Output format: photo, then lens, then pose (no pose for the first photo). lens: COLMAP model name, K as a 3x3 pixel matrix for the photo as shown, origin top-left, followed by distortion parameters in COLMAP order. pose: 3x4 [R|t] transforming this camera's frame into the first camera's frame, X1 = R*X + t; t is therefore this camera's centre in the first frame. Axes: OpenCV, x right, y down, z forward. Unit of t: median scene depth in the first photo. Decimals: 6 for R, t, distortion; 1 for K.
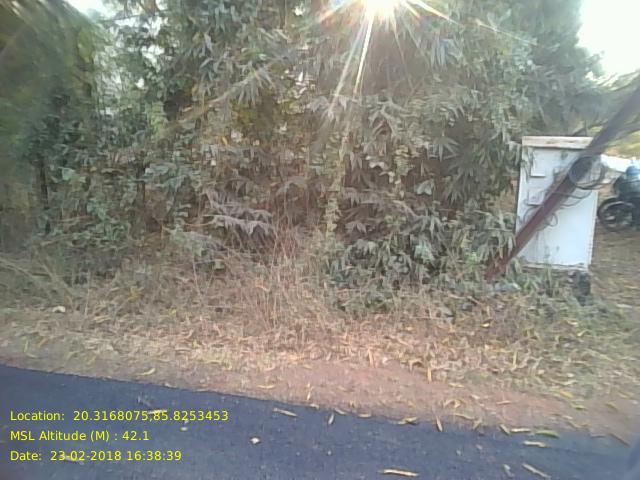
lens RADIAL K [[535.9, 0, 332.3], [0, 535.9, 242.8], [0, 0, 1]] dist [0.059290, -0.146084]
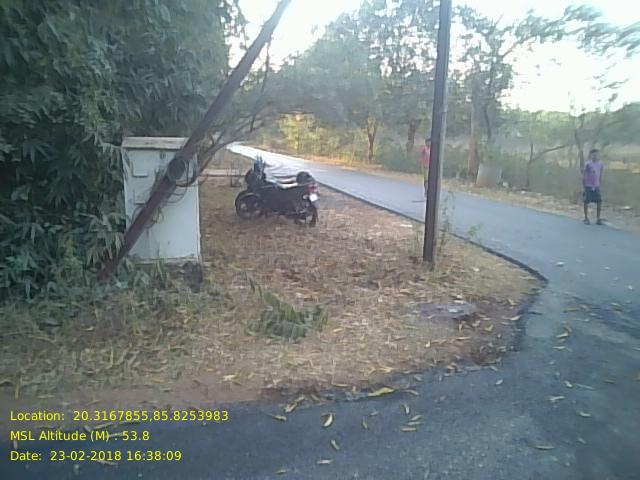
lens RADIAL K [[535.9, 0, 332.3], [0, 535.9, 242.8], [0, 0, 1]] dist [0.059290, -0.146084]
pose [[0.854276, -0.106753, 0.508740, 0.159753], [0.101058, 0.994119, 0.038909, 0.001297], [-0.509902, 0.018173, 0.860040, -0.081147]]
